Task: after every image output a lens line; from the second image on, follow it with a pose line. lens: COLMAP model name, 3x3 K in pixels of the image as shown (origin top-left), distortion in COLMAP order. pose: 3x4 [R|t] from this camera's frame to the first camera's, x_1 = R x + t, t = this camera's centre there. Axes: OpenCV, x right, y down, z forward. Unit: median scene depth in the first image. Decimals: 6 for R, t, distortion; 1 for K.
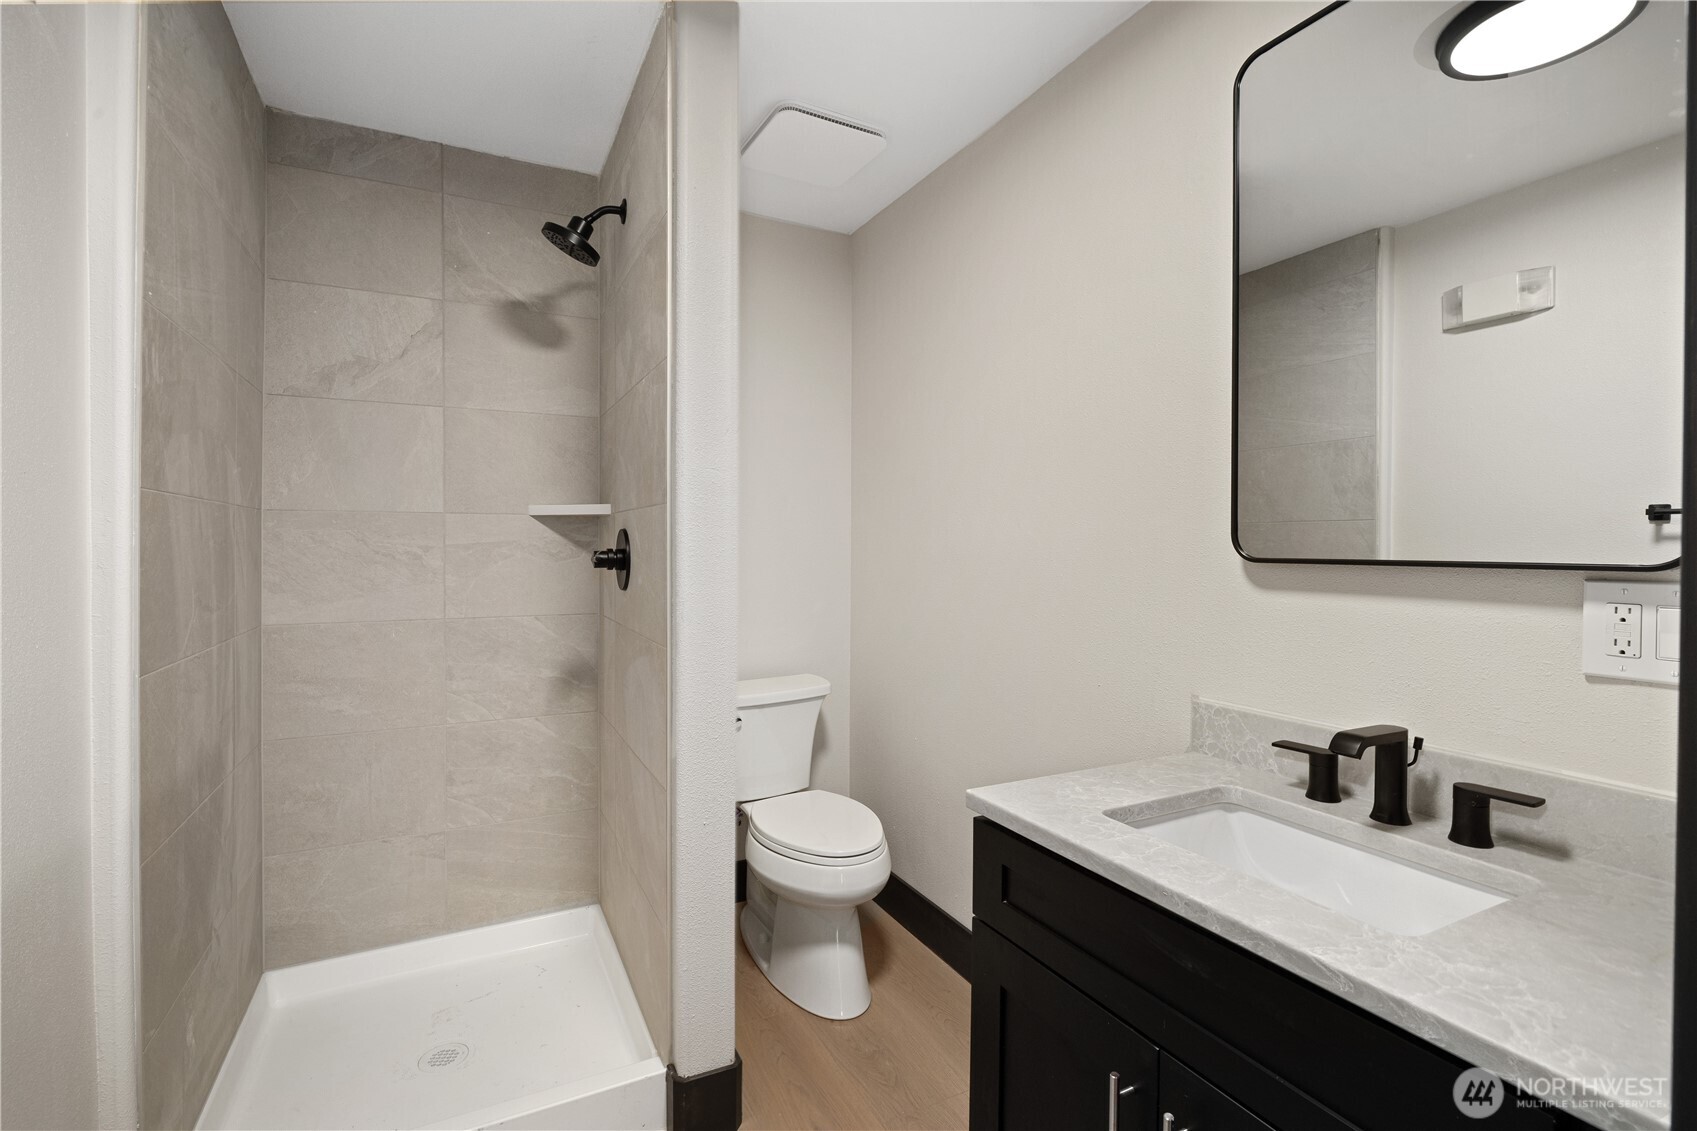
lens RADIAL K [[778.6, 0, 846.6], [0, 778.6, 558.4], [0, 0, 1]] dist [-0.005705, 0.001018]
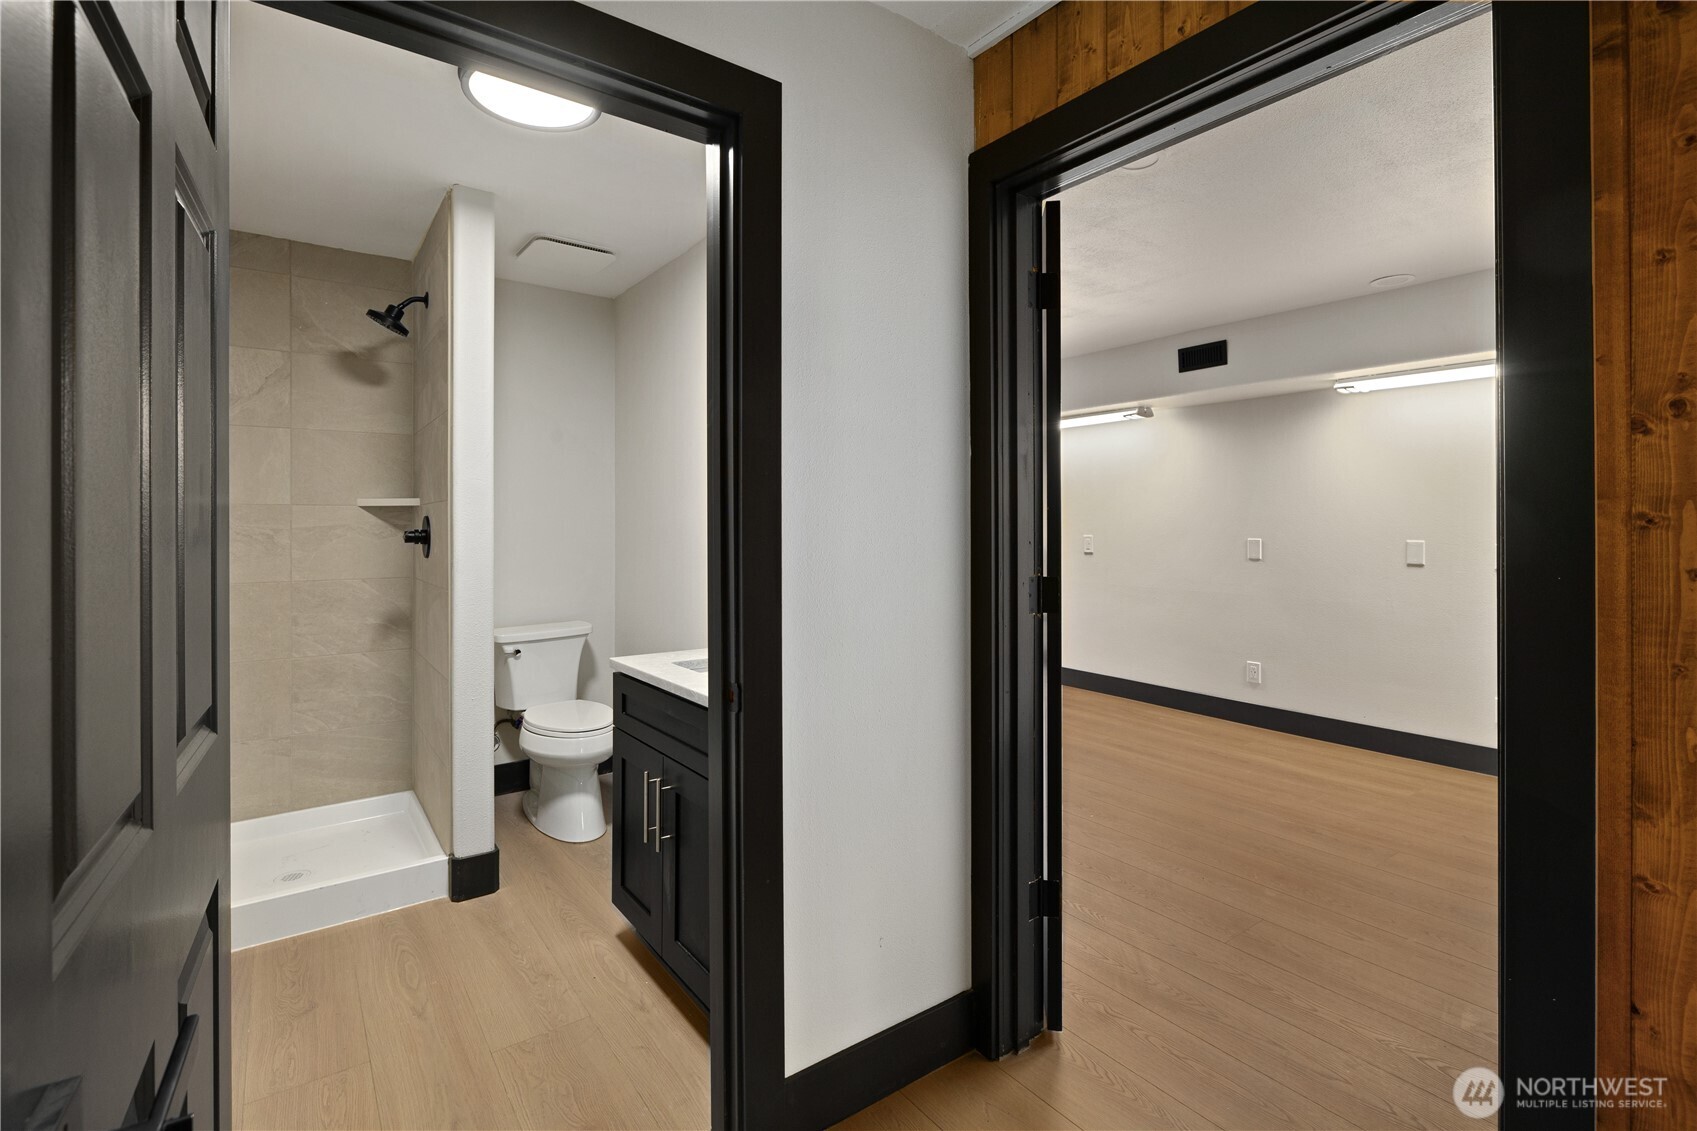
lens RADIAL K [[778.6, 0, 832.5], [0, 778.6, 523.3], [0, 0, 1]] dist [-0.005705, 0.001018]
pose [[0.988147, -0.006946, 0.153355, 0.223014], [0.010049, 0.999760, -0.019474, 0.010898], [-0.153183, 0.020784, 0.987979, -0.514187]]
